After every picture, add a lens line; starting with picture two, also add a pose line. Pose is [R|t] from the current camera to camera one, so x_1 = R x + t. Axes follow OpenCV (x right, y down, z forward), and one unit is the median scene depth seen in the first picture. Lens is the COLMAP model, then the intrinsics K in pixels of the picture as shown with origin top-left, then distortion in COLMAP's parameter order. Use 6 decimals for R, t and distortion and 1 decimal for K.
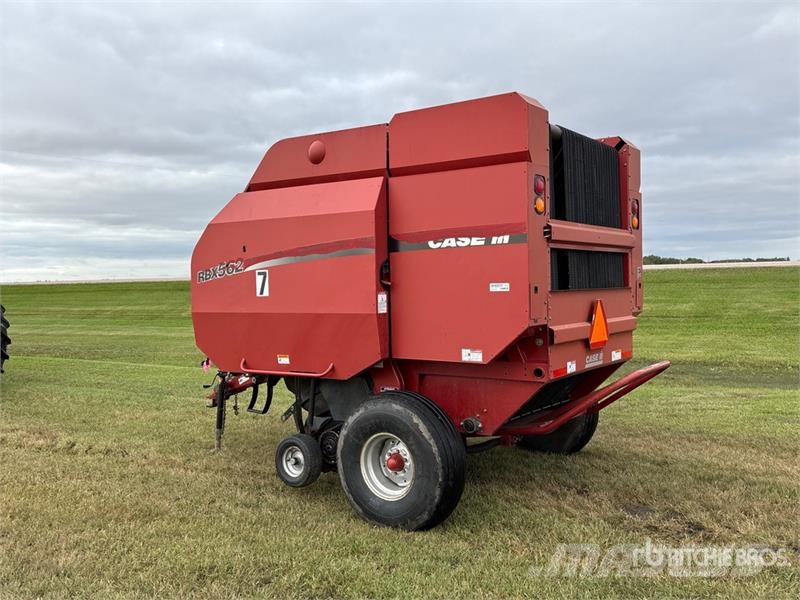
lens RADIAL K [[727.3, 0, 423.5], [0, 727.3, 299.5], [0, 0, 1]] dist [0.014336, 0.004287]
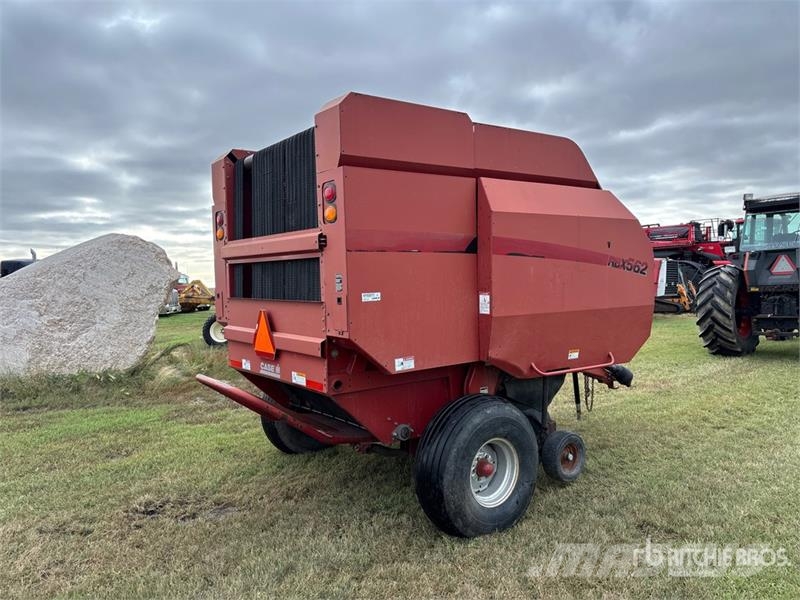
lens RADIAL K [[649.9, 0, 398.8], [0, 649.9, 272.3], [0, 0, 1]] dist [0.004836, 0.001593]
pose [[-0.341379, 0.017767, -0.939758, 0.888781], [-0.000501, 0.999818, 0.019085, -0.060105], [0.939926, 0.006986, -0.341308, 1.291780]]
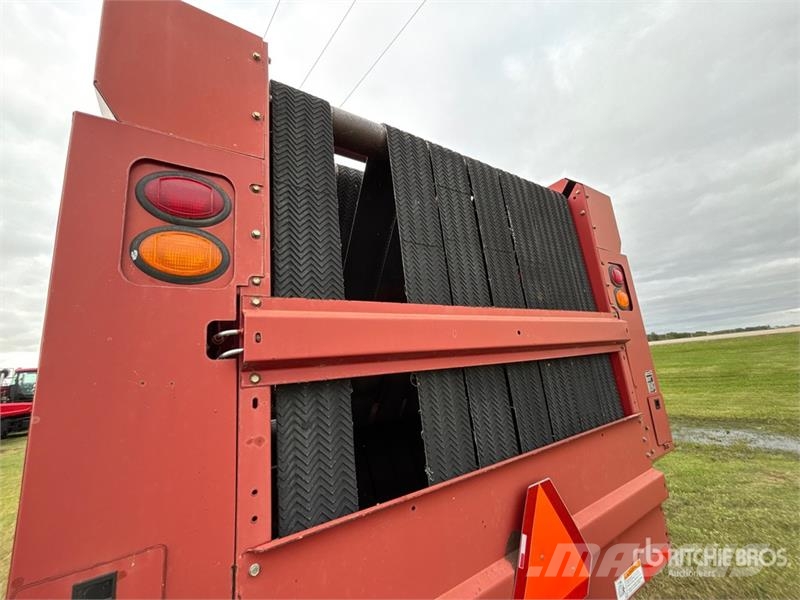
lens RADIAL K [[326.1, 0, 400.0], [0, 326.1, 300.0], [0, 0, 1]] dist [-0.001349, -0.000470]
pose [[0.920440, -0.146043, -0.362576, 0.219635], [0.064675, 0.971696, -0.227208, -0.055444], [0.385496, 0.185682, 0.903833, 0.687060]]
